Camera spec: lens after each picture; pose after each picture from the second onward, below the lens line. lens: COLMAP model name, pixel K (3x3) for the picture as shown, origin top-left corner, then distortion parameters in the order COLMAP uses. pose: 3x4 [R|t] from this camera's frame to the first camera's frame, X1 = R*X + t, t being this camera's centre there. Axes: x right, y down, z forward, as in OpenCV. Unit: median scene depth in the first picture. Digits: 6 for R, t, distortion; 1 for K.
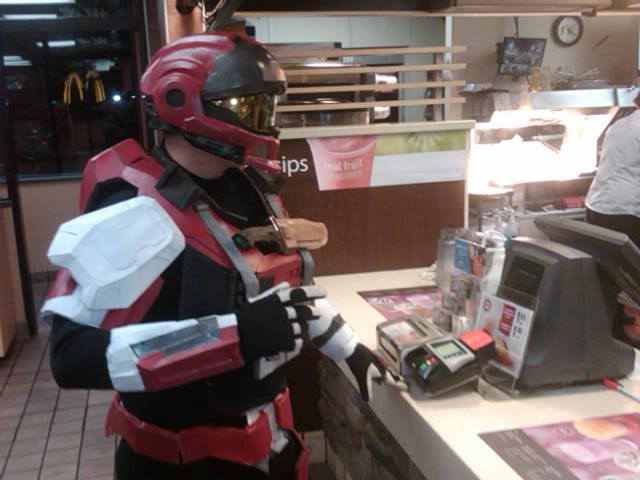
lens RADIAL K [[712.7, 0, 320.0], [0, 712.7, 240.0], [0, 0, 1]] dist [0.078413, -0.167412]
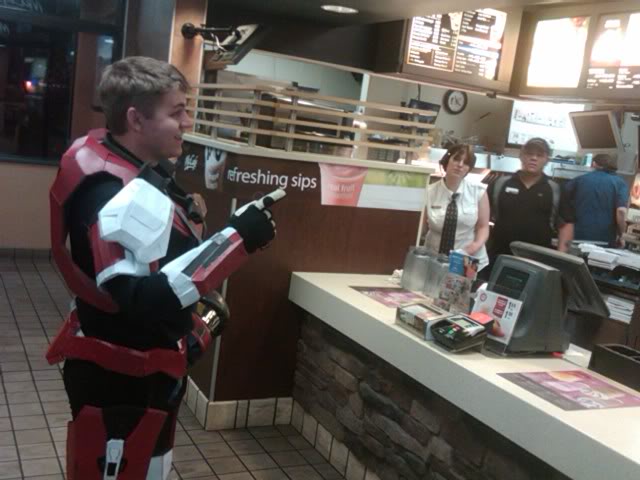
lens RADIAL K [[712.7, 0, 320.0], [0, 712.7, 240.0], [0, 0, 1]] dist [0.078413, -0.167412]
pose [[0.960140, 0.121778, 0.251597, -0.320302], [-0.112974, 0.992379, -0.049204, 0.057164], [-0.255671, 0.018819, 0.966581, -0.229667]]
